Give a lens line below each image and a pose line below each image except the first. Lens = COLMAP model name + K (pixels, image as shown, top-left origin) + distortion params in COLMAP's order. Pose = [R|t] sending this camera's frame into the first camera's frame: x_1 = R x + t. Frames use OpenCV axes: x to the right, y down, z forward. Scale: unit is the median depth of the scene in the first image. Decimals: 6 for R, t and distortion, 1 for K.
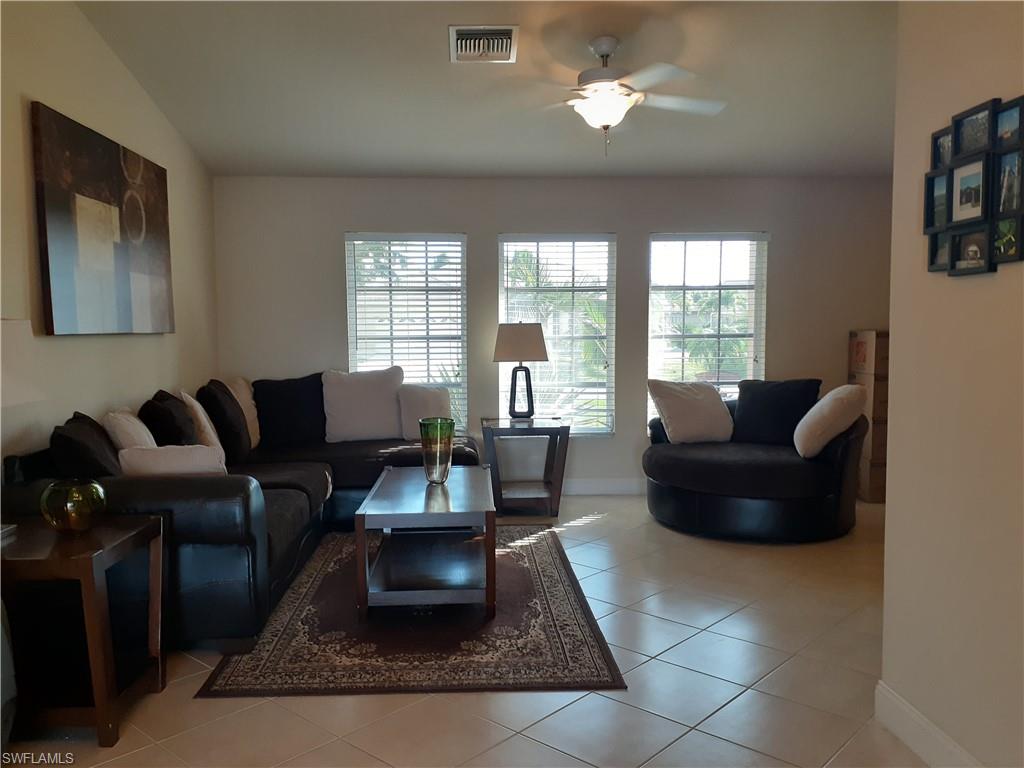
lens RADIAL K [[805.5, 0, 512.0], [0, 805.5, 384.0], [0, 0, 1]] dist [0.063316, -0.002786]
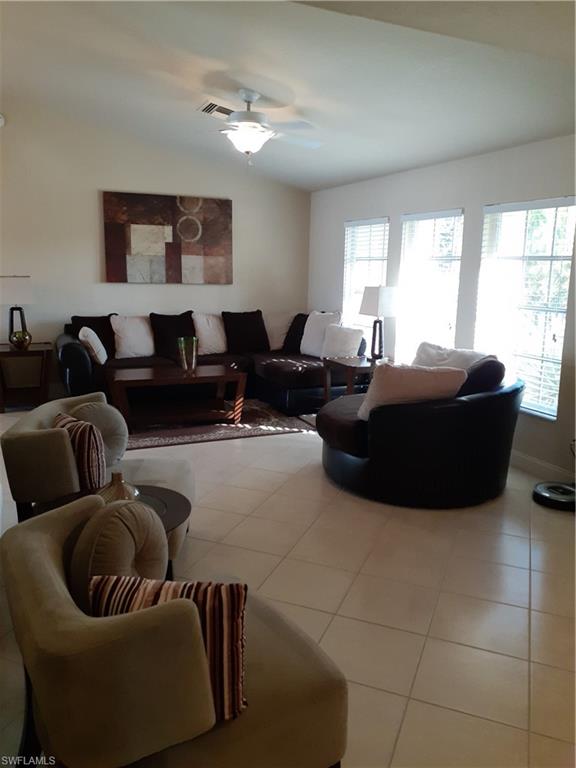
lens RADIAL K [[604.2, 0, 288.0], [0, 604.2, 384.0], [0, 0, 1]] dist [0.063316, -0.002786]
pose [[0.362038, 0.193715, -0.911813, 0.892162], [-0.086575, 0.980928, 0.174023, -0.078610], [0.928134, 0.015937, 0.371904, 0.492138]]
